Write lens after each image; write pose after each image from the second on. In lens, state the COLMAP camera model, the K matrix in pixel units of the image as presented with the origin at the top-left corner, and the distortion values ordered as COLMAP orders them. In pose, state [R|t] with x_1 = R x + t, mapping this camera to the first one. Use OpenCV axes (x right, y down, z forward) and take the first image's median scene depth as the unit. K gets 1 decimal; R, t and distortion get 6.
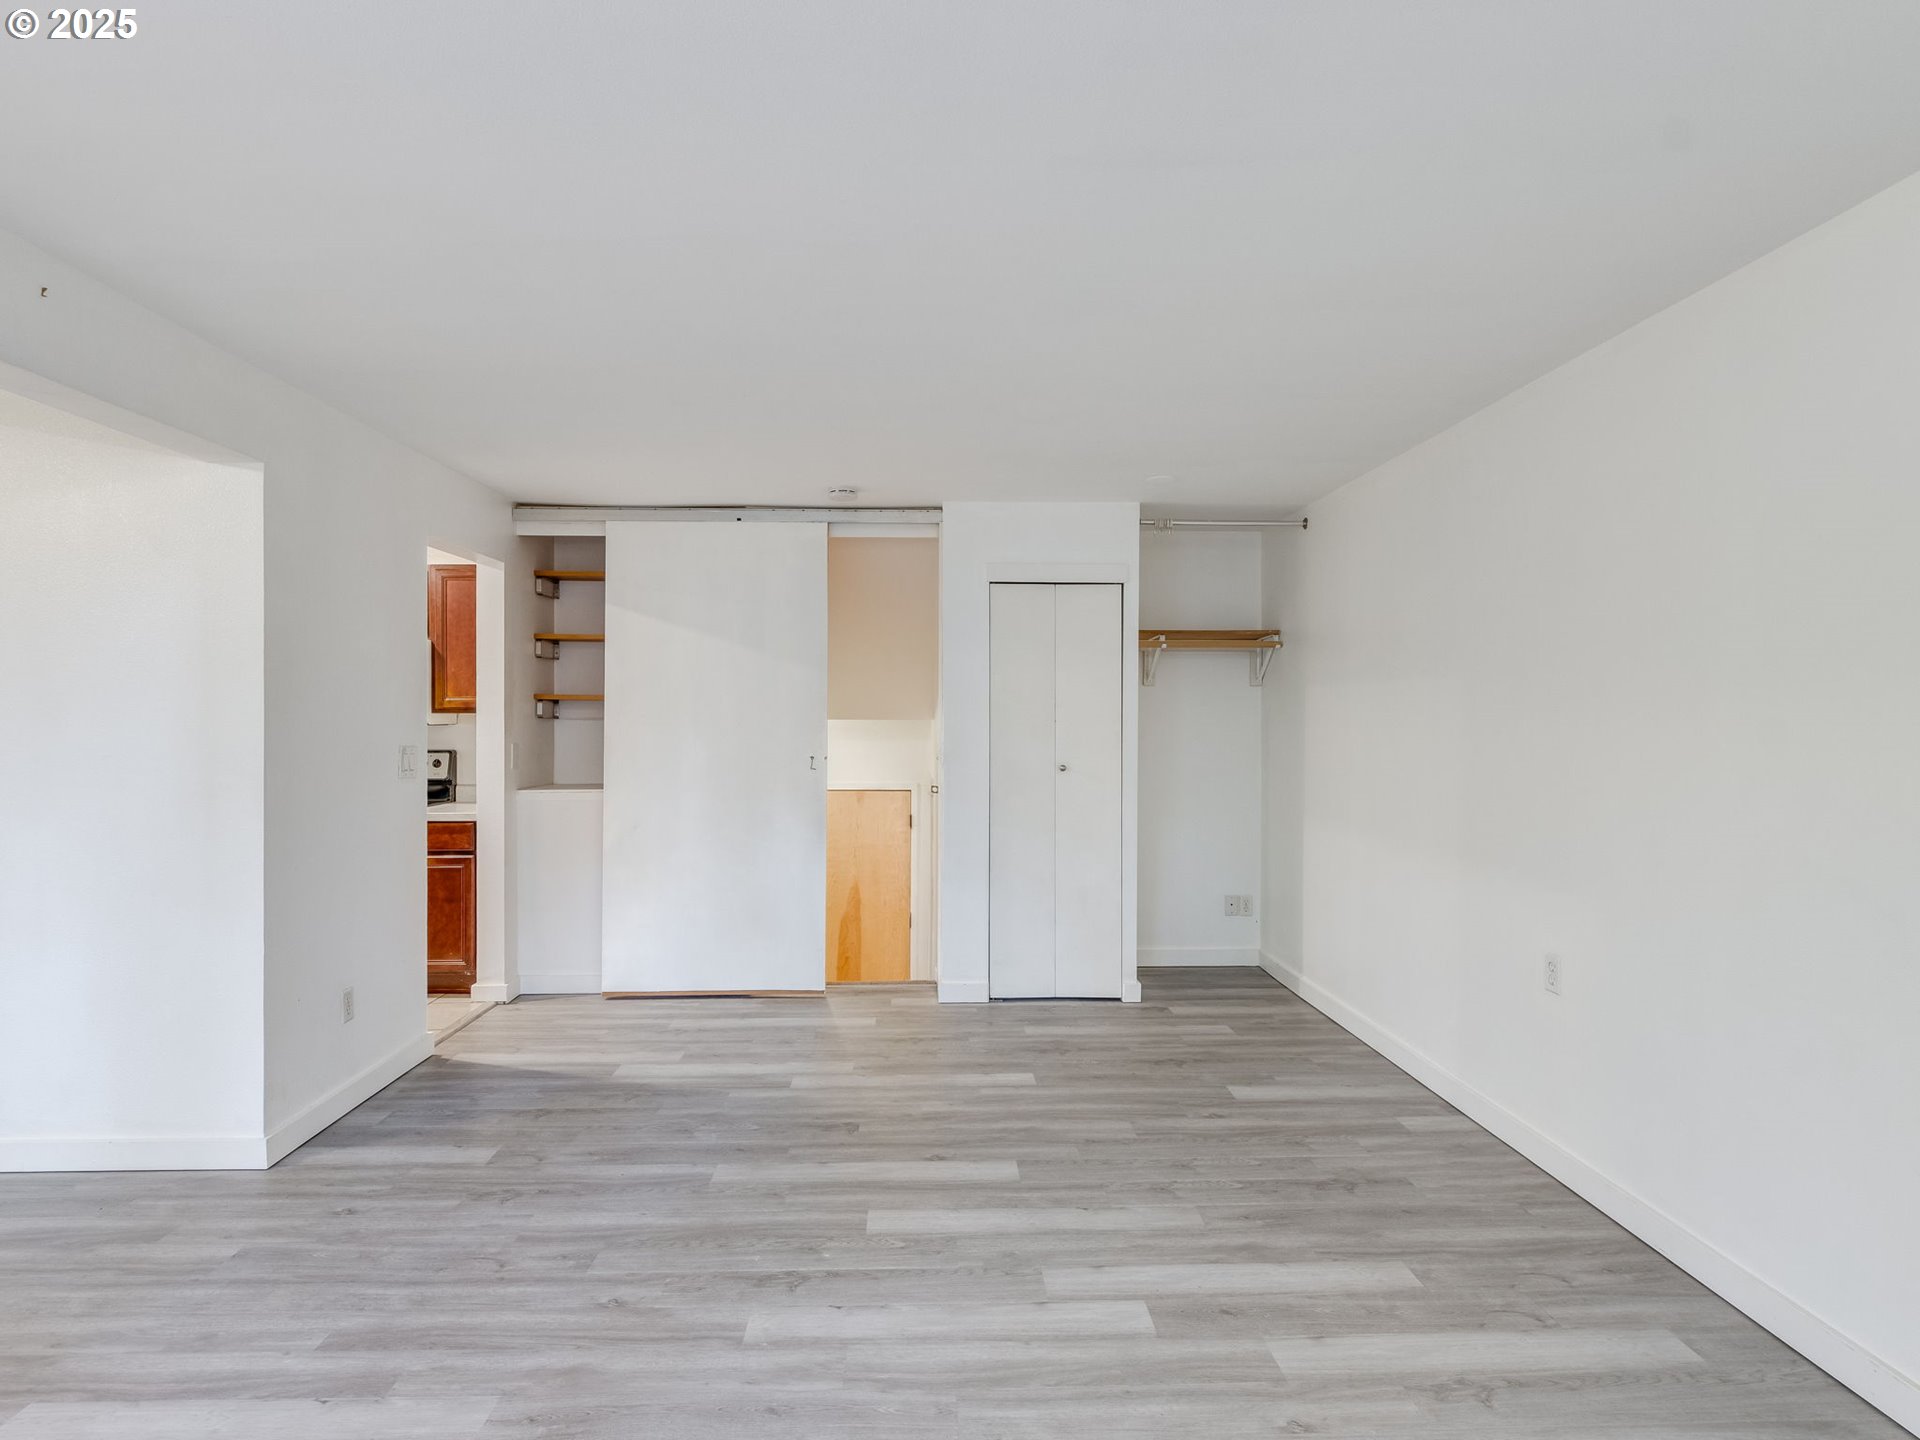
lens RADIAL K [[1015.4, 0, 951.7], [0, 1015.4, 724.5], [0, 0, 1]] dist [-0.000139, -0.000924]
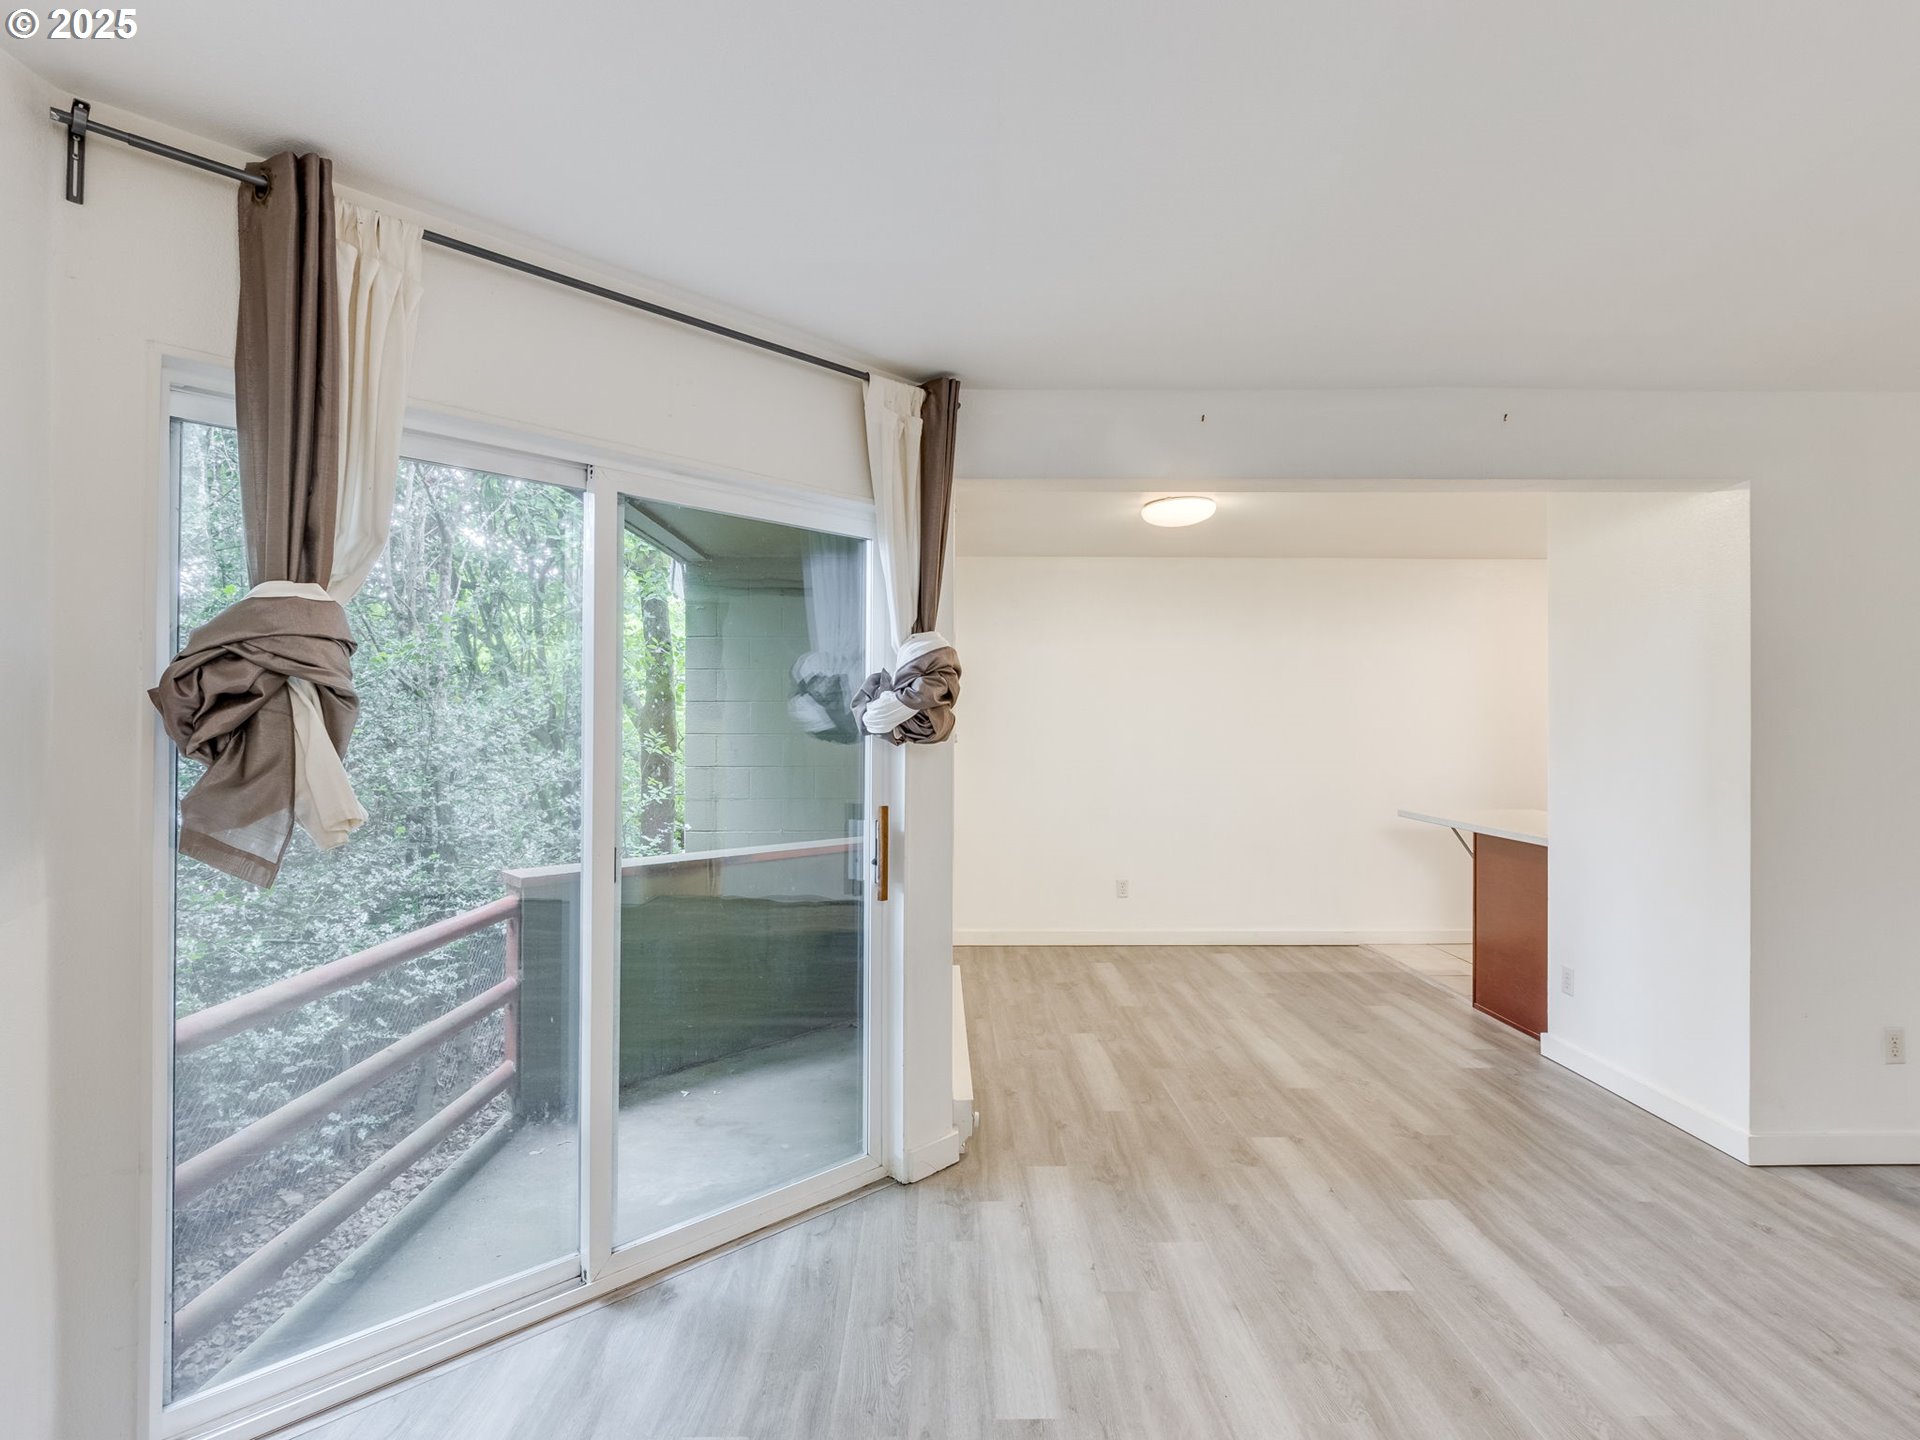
lens RADIAL K [[1021.6, 0, 953.1], [0, 1021.6, 720.5], [0, 0, 1]] dist [0.002227, -0.000582]
pose [[-0.015159, -0.007755, -0.999855, 0.369189], [-0.005434, 0.999956, -0.007673, -0.001572], [0.999870, 0.005317, -0.015201, 0.199759]]
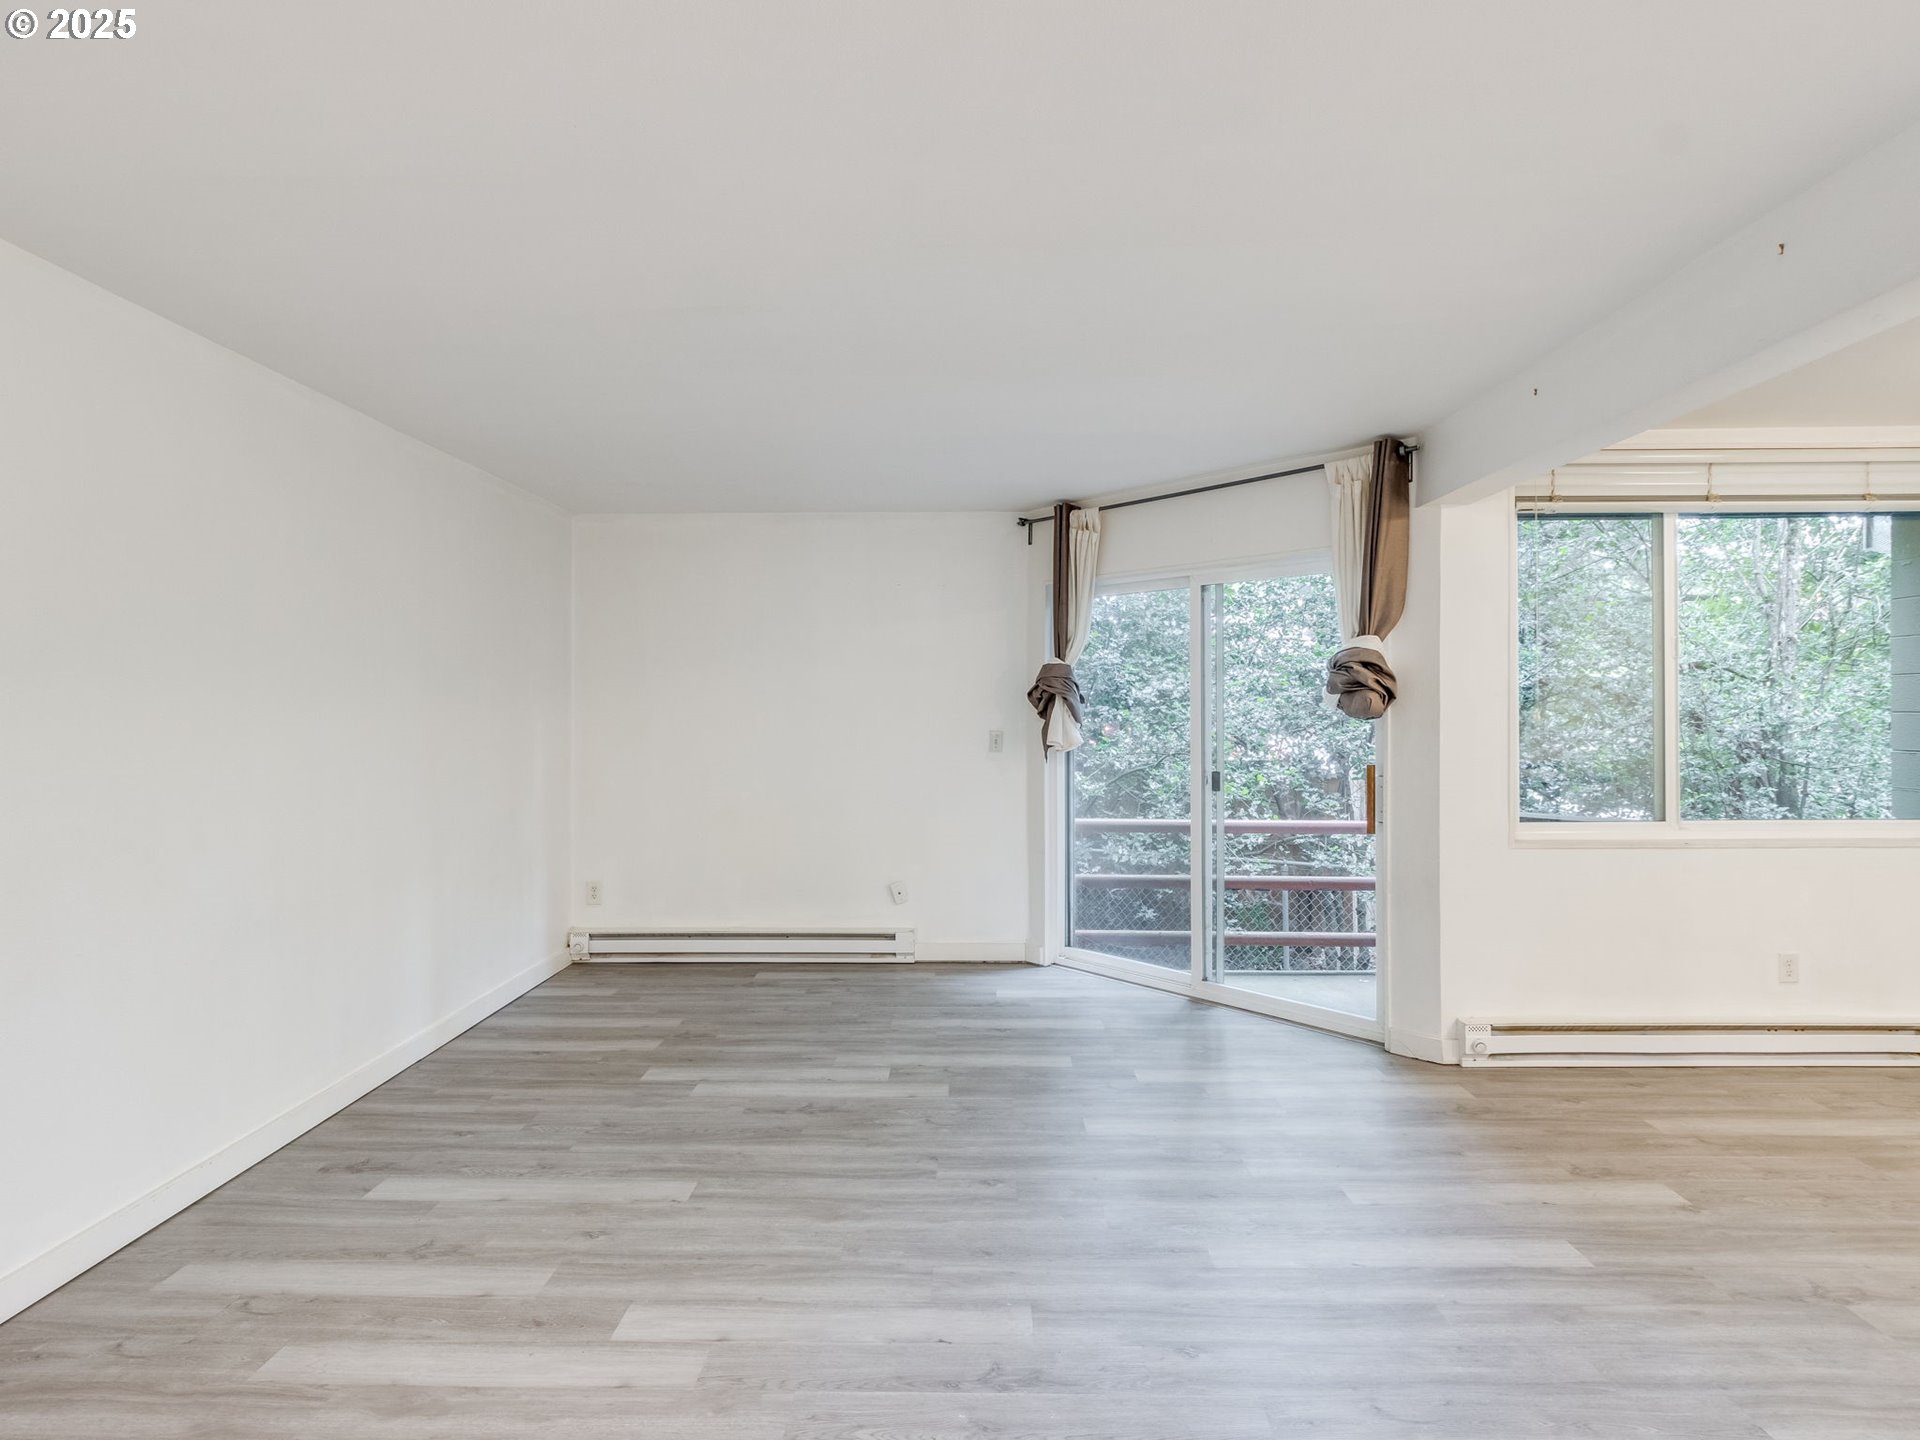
lens RADIAL K [[997.9, 0, 960.9], [0, 997.9, 707.6], [0, 0, 1]] dist [-0.001838, -0.002840]
pose [[-0.998755, 0.001602, 0.049867, -0.132307], [0.001512, 0.999997, -0.001843, -0.001472], [-0.049870, -0.001765, -0.998754, 1.436074]]
